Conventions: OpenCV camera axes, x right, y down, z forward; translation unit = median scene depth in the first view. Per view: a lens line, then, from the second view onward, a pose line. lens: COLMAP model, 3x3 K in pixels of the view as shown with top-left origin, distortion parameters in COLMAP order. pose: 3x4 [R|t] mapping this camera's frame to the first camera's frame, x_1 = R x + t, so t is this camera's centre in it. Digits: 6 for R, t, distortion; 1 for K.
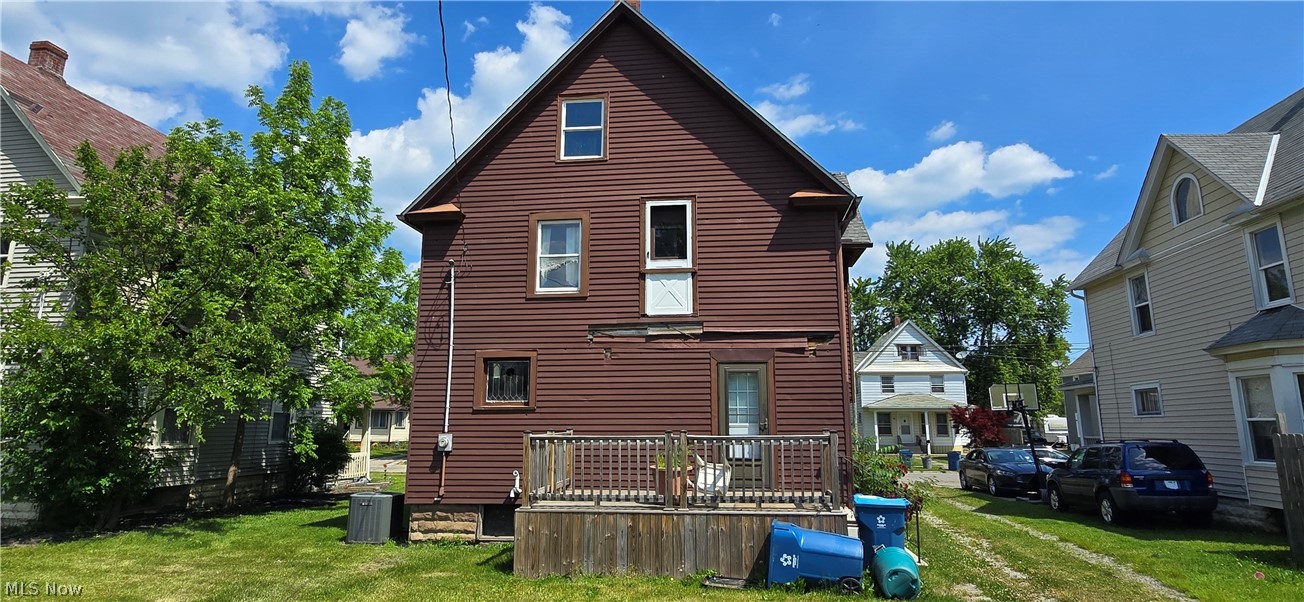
lens RADIAL K [[691.6, 0, 645.7], [0, 691.6, 295.1], [0, 0, 1]] dist [-0.001131, -0.001554]
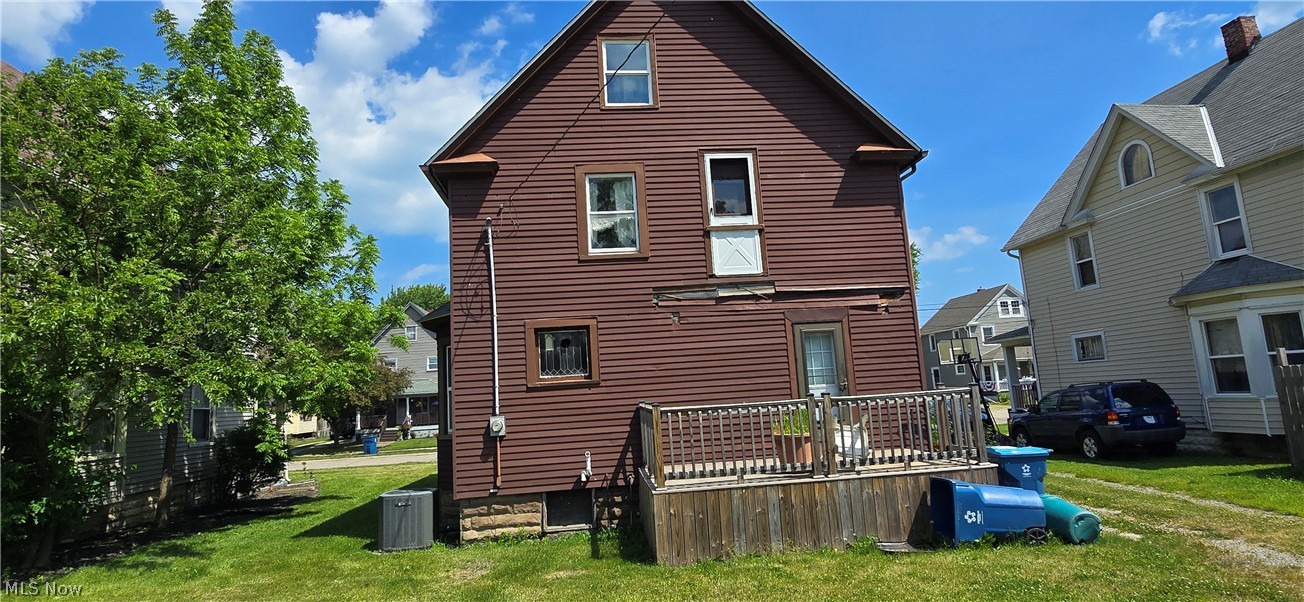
lens RADIAL K [[691.6, 0, 645.7], [0, 691.6, 295.1], [0, 0, 1]] dist [-0.001131, -0.001554]
pose [[0.975559, -0.028007, 0.217945, -0.290119], [0.020355, 0.999098, 0.037276, 0.018233], [-0.218792, -0.031928, 0.975249, 0.108732]]
